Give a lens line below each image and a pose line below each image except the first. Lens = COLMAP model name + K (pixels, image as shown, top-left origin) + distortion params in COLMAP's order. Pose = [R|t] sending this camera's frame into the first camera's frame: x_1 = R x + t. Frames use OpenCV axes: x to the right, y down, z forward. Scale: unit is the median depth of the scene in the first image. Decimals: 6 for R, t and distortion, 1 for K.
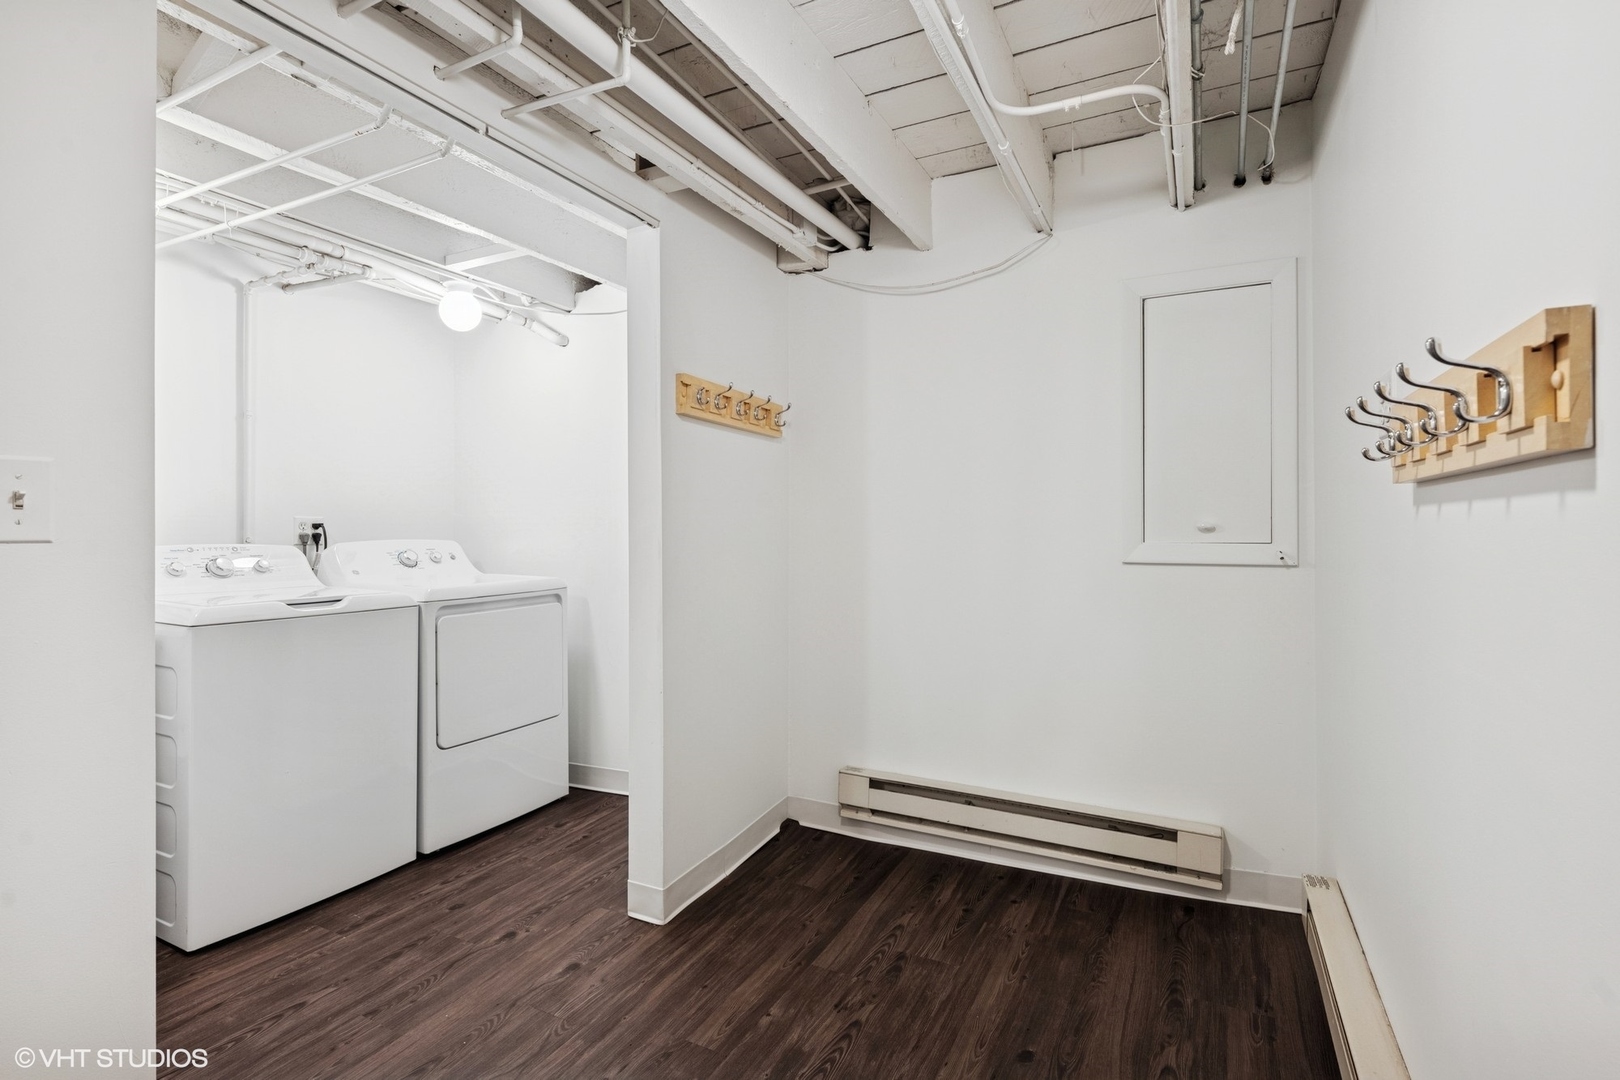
lens RADIAL K [[767.2, 0, 807.2], [0, 767.2, 536.1], [0, 0, 1]] dist [0.001141, 0.000450]
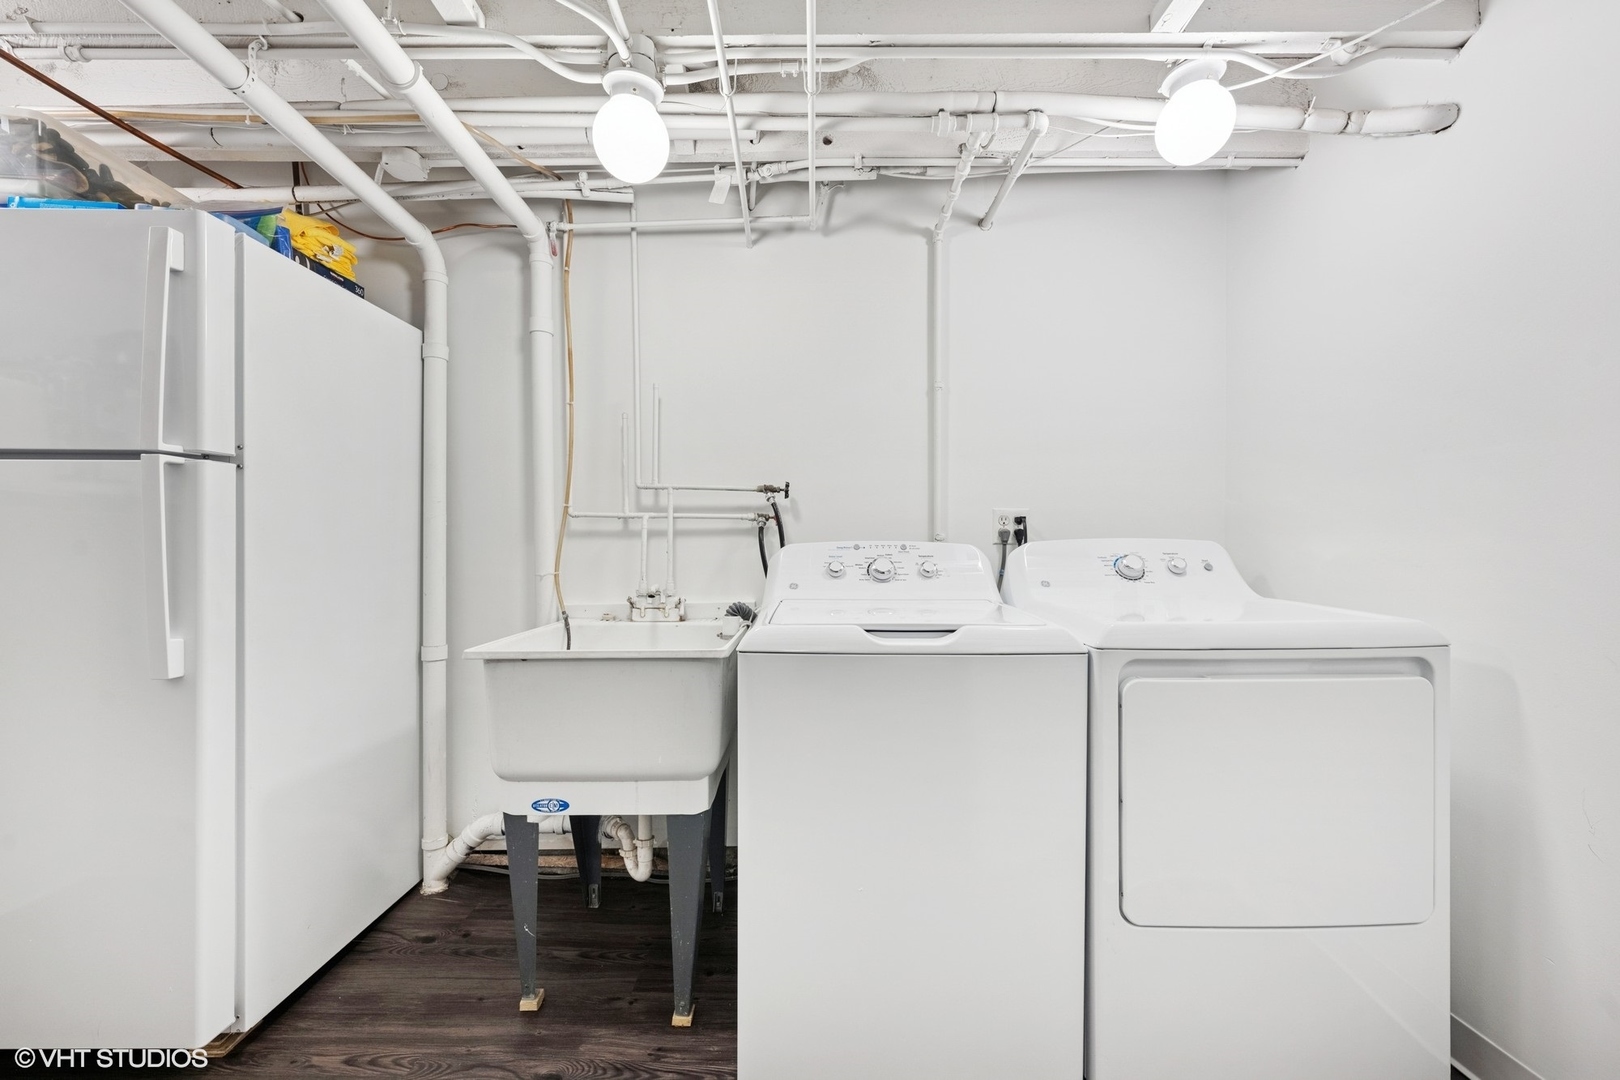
lens RADIAL K [[656.4, 0, 802.3], [0, 656.4, 537.8], [0, 0, 1]] dist [-0.000942, 0.000181]
pose [[0.452023, 0.003694, -0.891999, -0.147676], [-0.008465, 0.999964, -0.000148, 0.006715], [0.891966, 0.007617, 0.452038, 0.510441]]
